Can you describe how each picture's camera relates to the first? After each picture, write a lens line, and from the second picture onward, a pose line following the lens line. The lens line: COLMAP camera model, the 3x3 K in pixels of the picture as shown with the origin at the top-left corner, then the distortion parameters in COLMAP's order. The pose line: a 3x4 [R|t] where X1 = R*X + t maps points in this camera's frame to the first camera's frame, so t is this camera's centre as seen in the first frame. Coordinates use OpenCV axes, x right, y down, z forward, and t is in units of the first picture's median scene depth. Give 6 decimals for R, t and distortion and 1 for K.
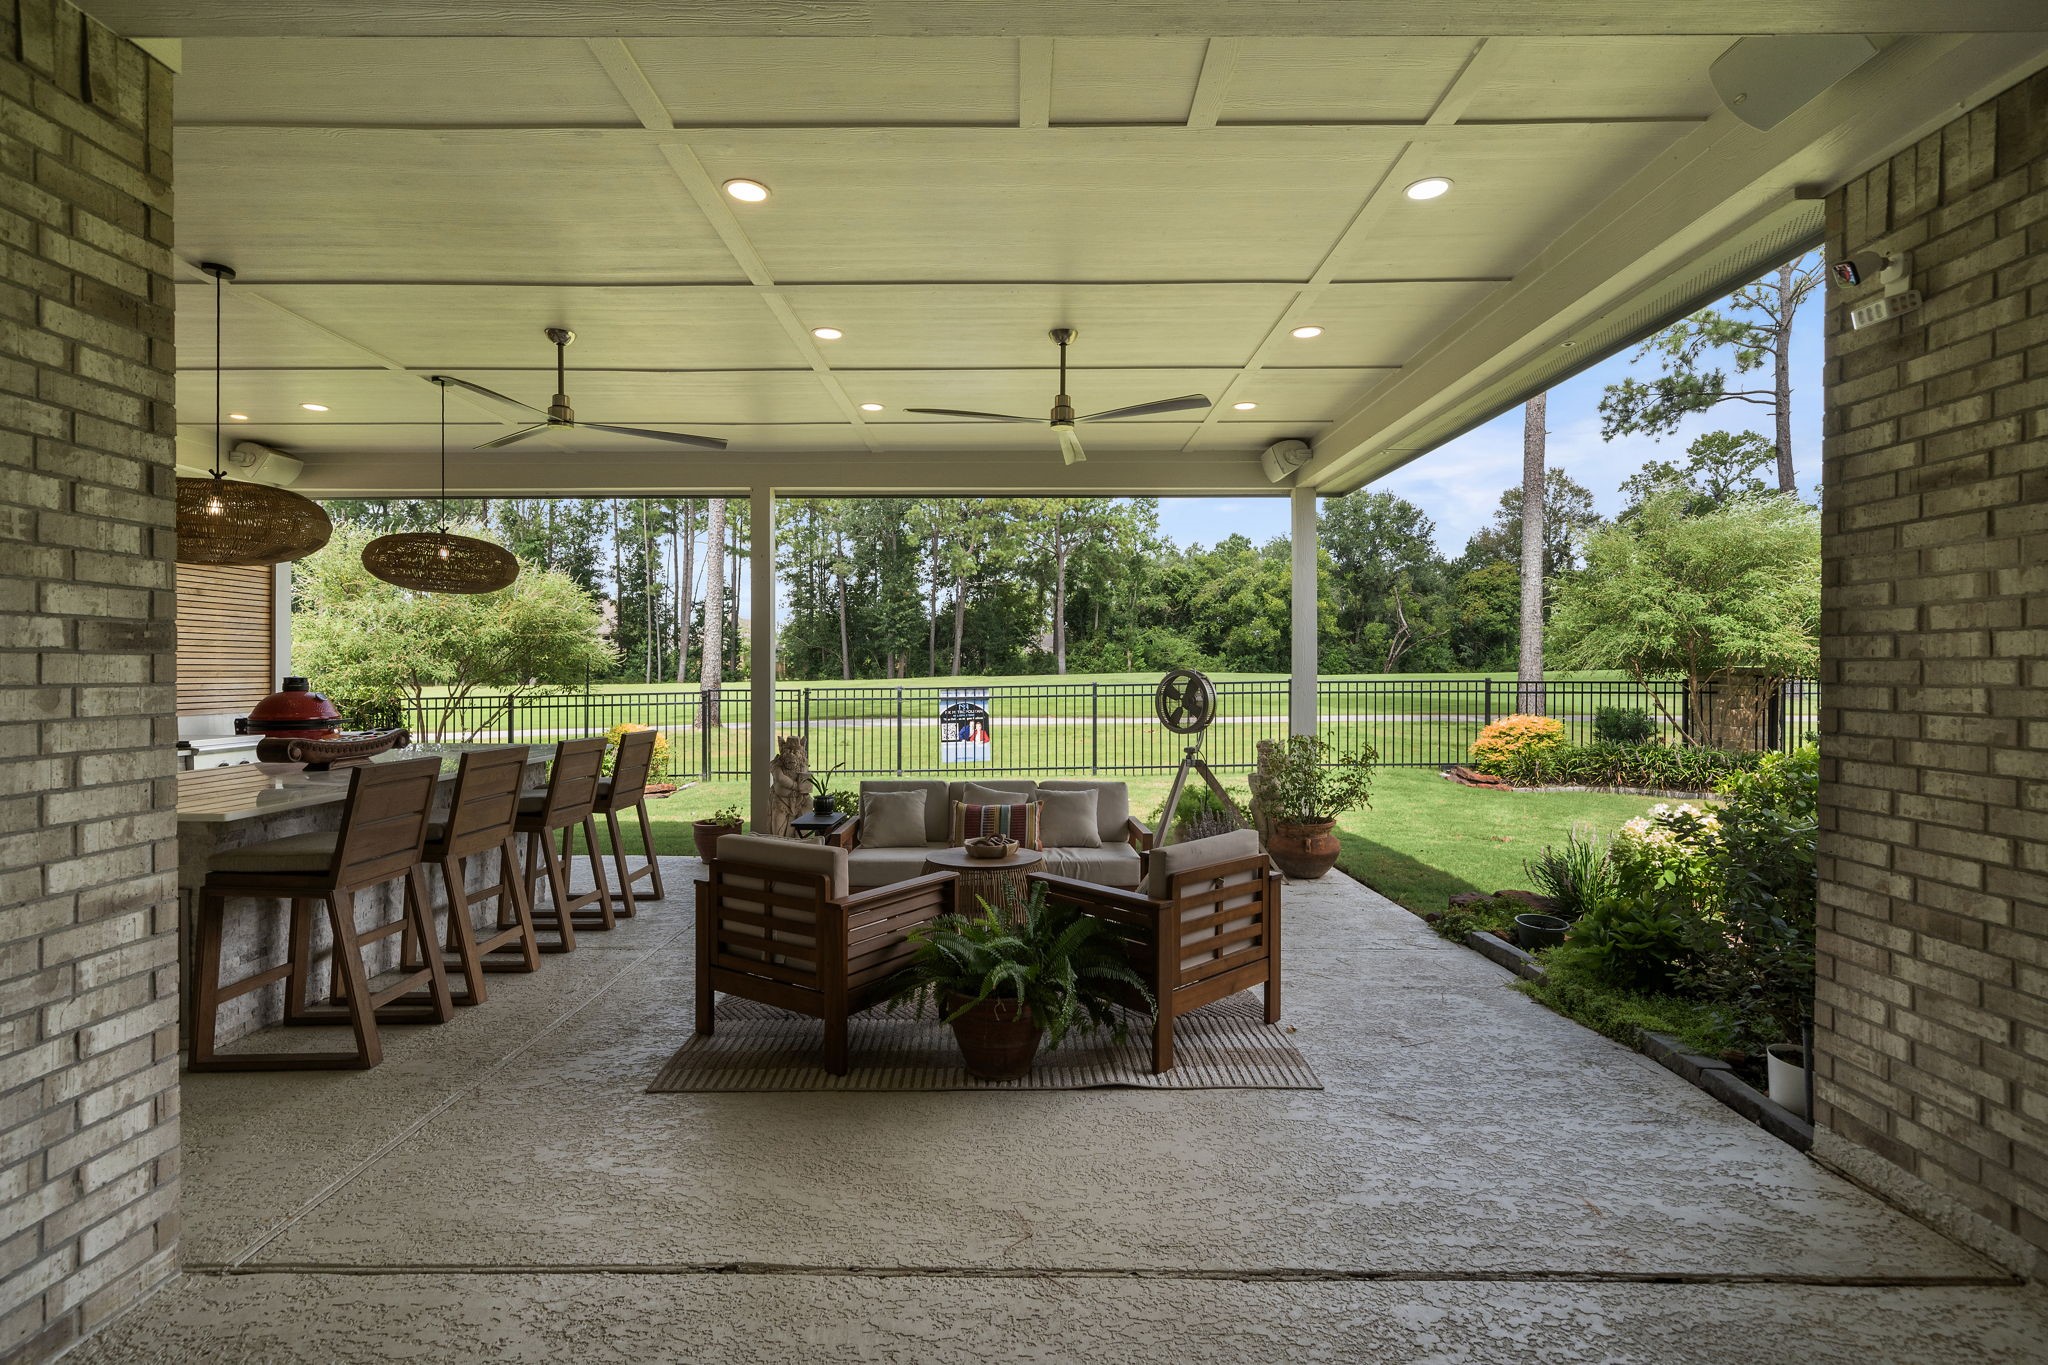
lens RADIAL K [[813.8, 0, 1011.7], [0, 813.8, 672.4], [0, 0, 1]] dist [-0.001253, -0.000249]
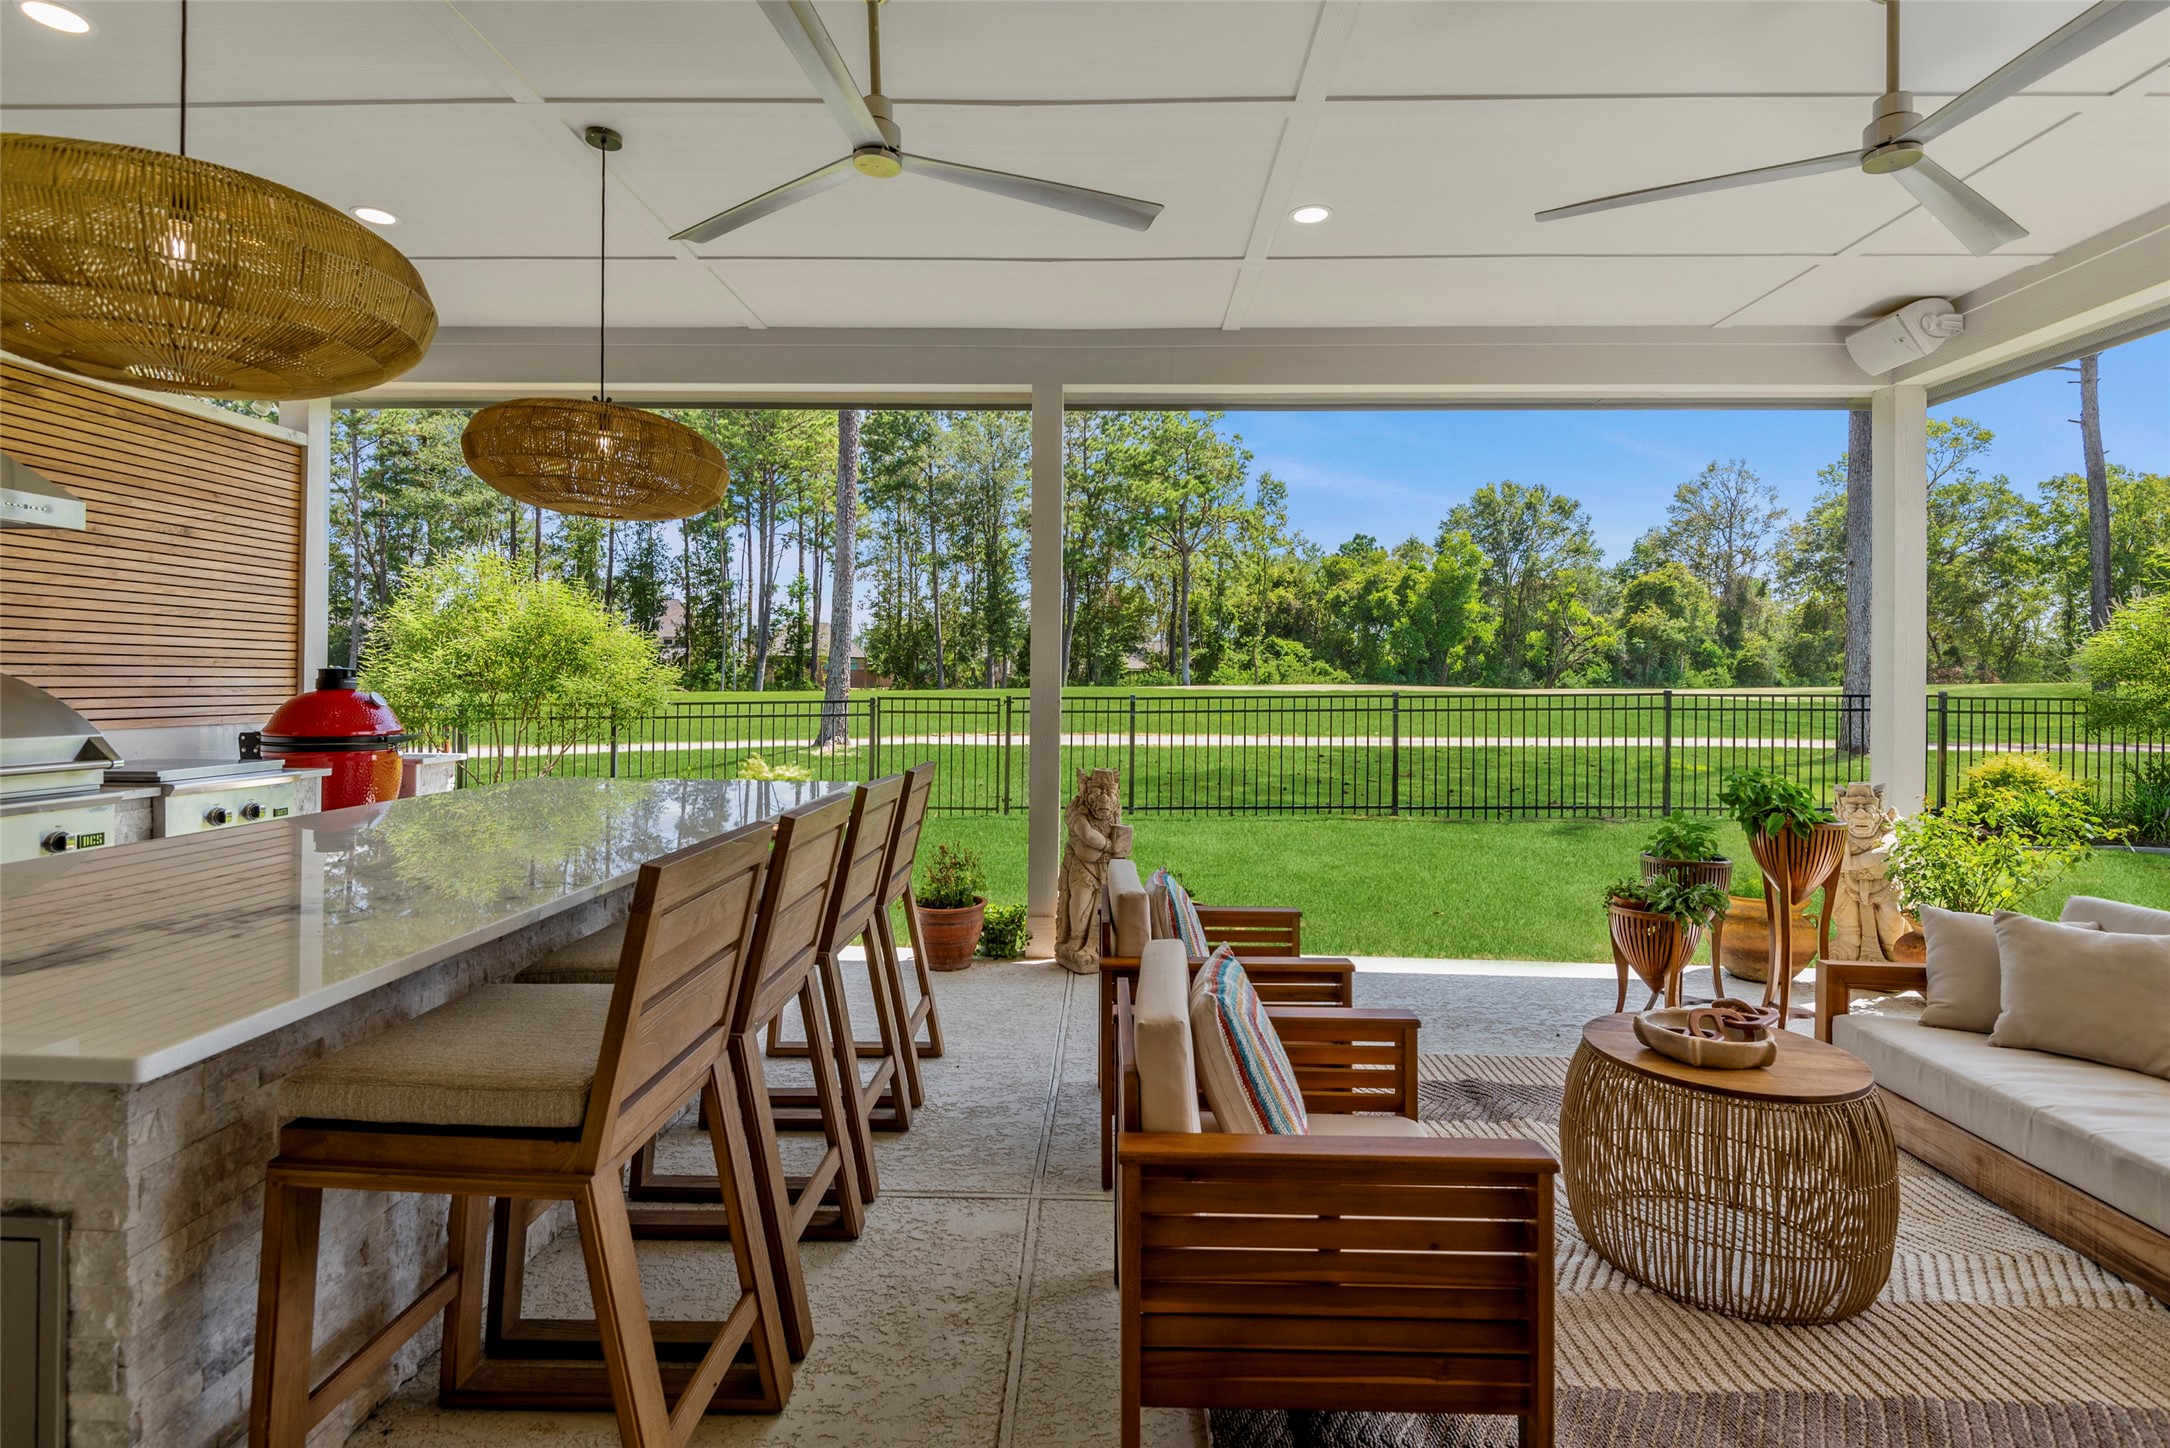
lens RADIAL K [[888.5, 0, 1087.6], [0, 888.5, 687.0], [0, 0, 1]] dist [0.000215, -0.000091]
pose [[0.999768, 0.010404, -0.018878, -0.163646], [-0.010329, 0.999938, 0.004047, 0.006842], [0.018919, -0.003851, 0.999814, 0.185299]]
